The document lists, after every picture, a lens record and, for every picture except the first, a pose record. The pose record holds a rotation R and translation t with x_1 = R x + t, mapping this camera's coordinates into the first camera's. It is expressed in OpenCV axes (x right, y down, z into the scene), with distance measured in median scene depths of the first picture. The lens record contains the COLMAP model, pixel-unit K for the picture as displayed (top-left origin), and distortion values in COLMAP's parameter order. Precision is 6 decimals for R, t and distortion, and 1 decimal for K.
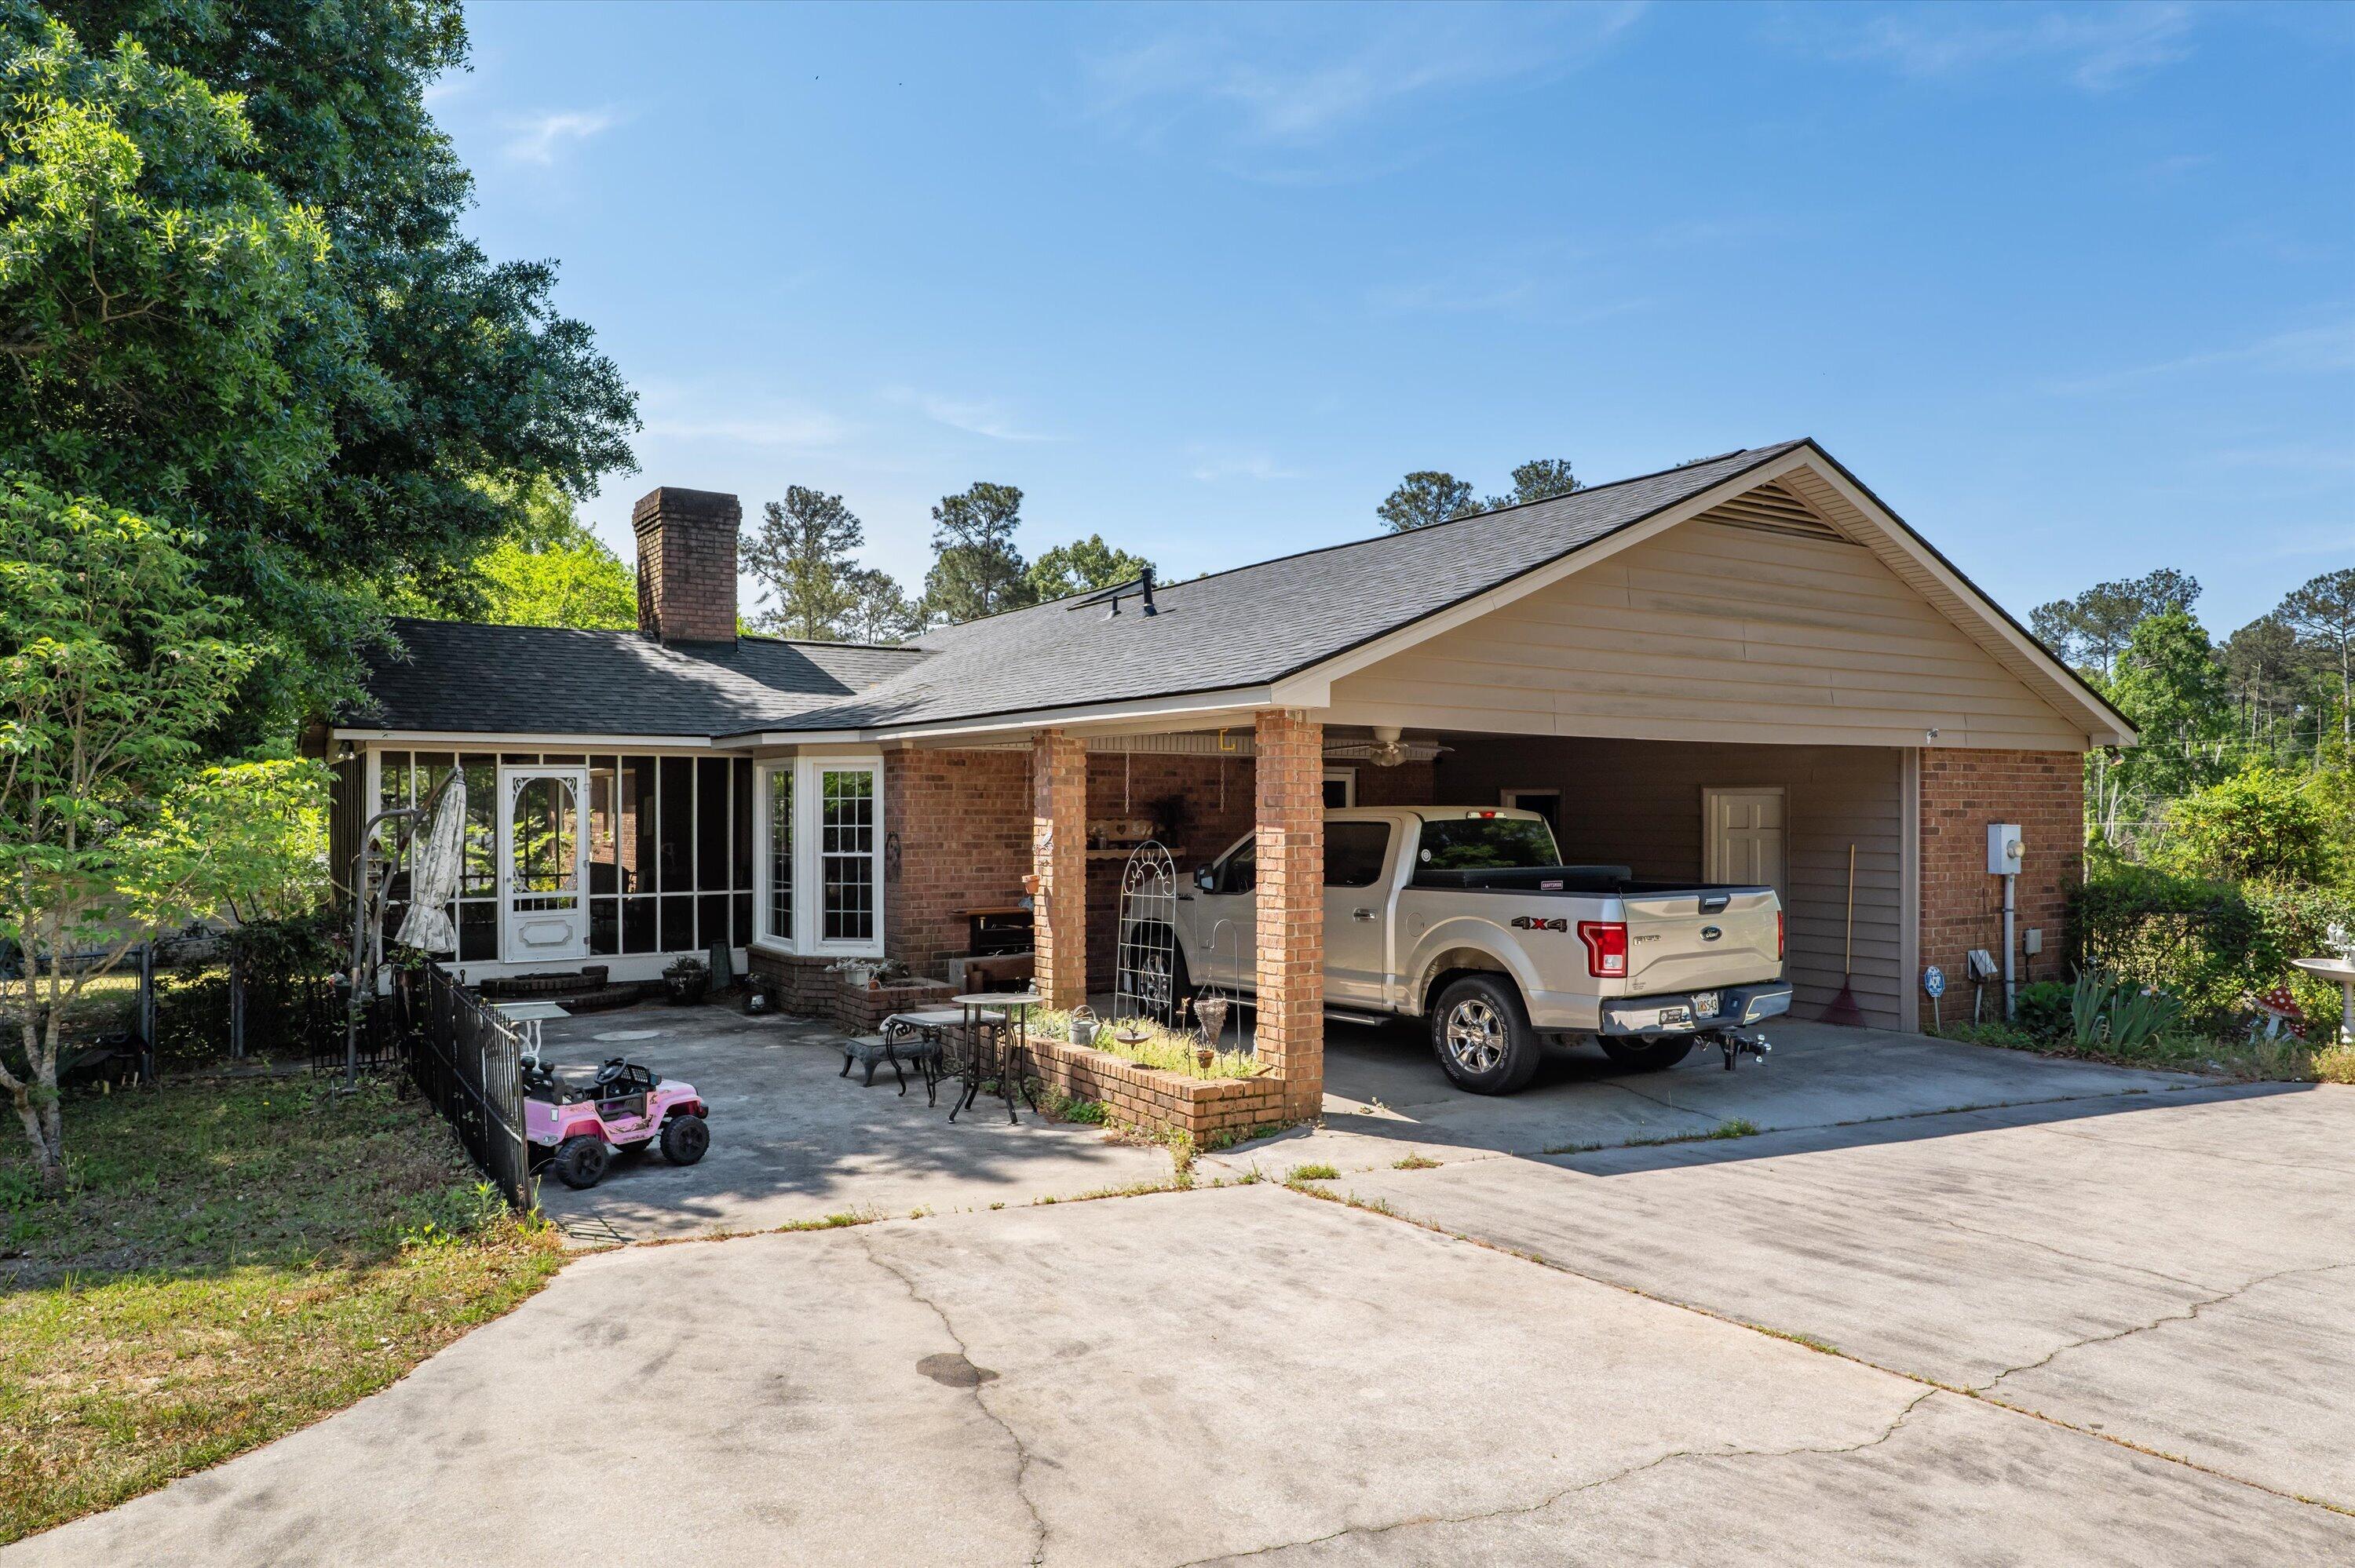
lens RADIAL K [[1639.3, 0, 1181.2], [0, 1639.3, 789.4], [0, 0, 1]] dist [0.027665, -0.001114]
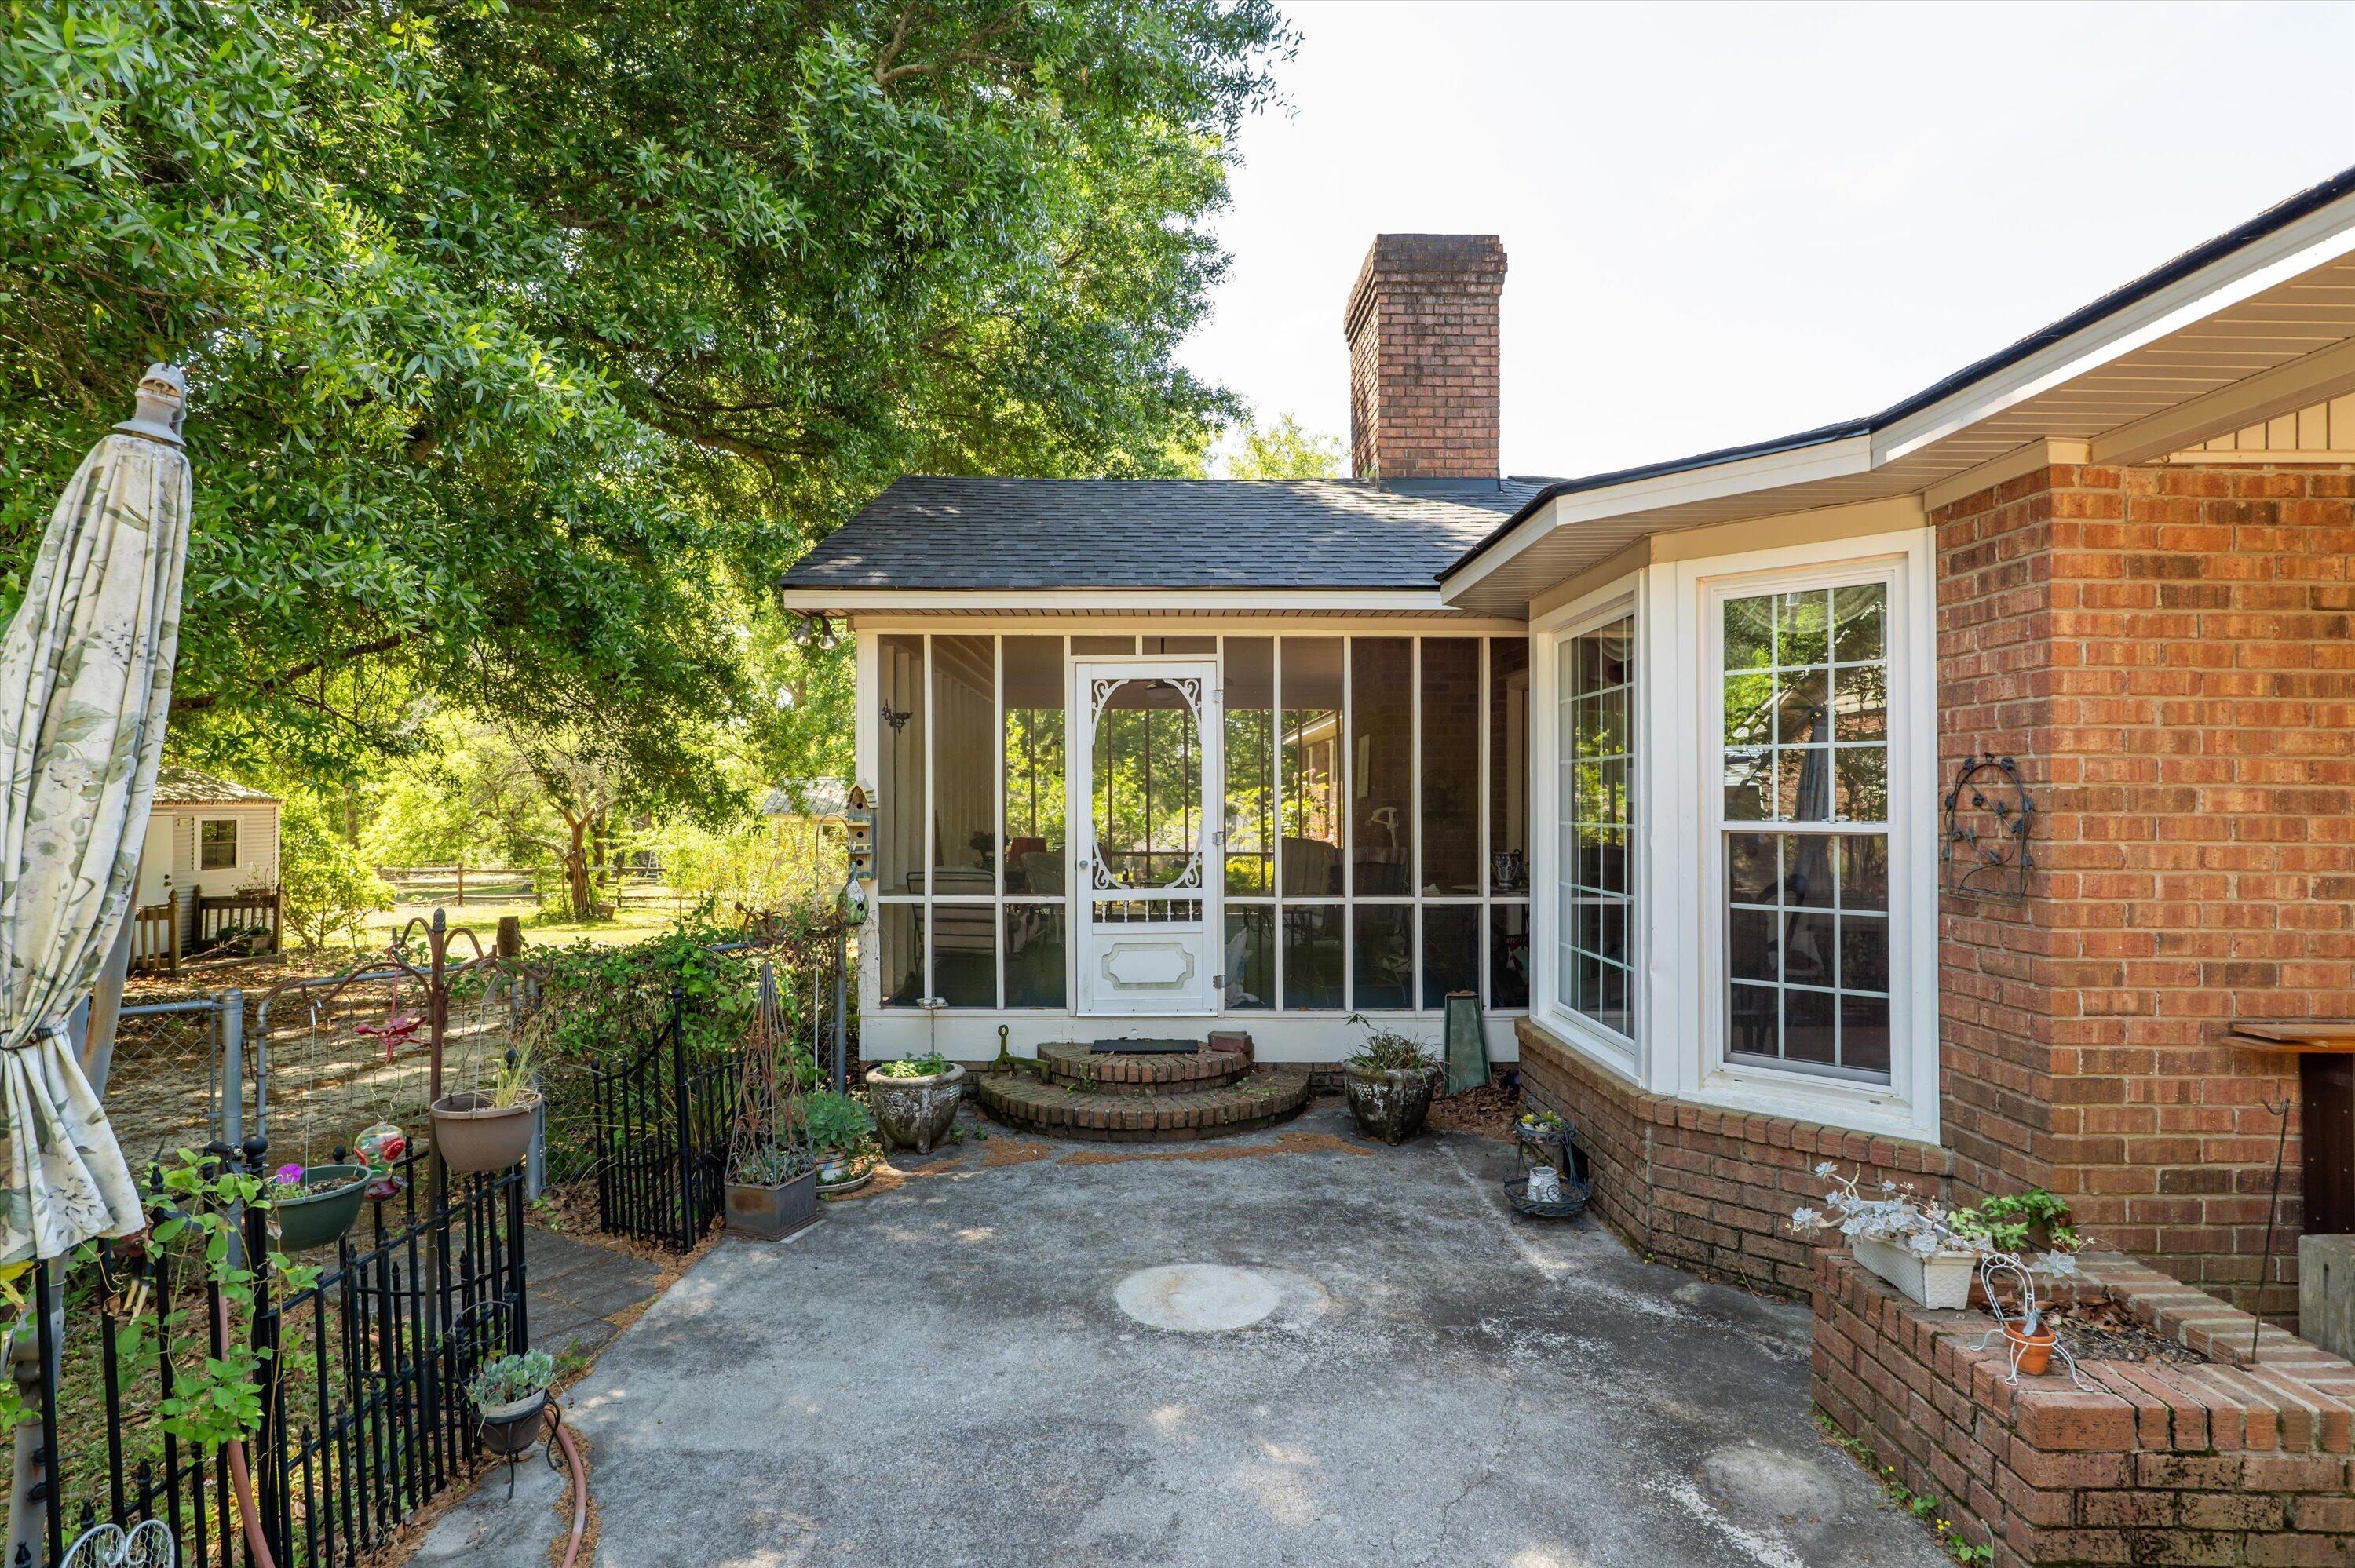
lens RADIAL K [[1202.2, 0, 1179.9], [0, 1202.2, 783.8], [0, 0, 1]] dist [-0.004897, 0.000407]
pose [[0.862250, -0.003275, -0.506473, -0.178196], [0.001940, 0.999993, -0.003163, 0.029320], [0.506479, 0.001745, 0.862250, 0.673480]]
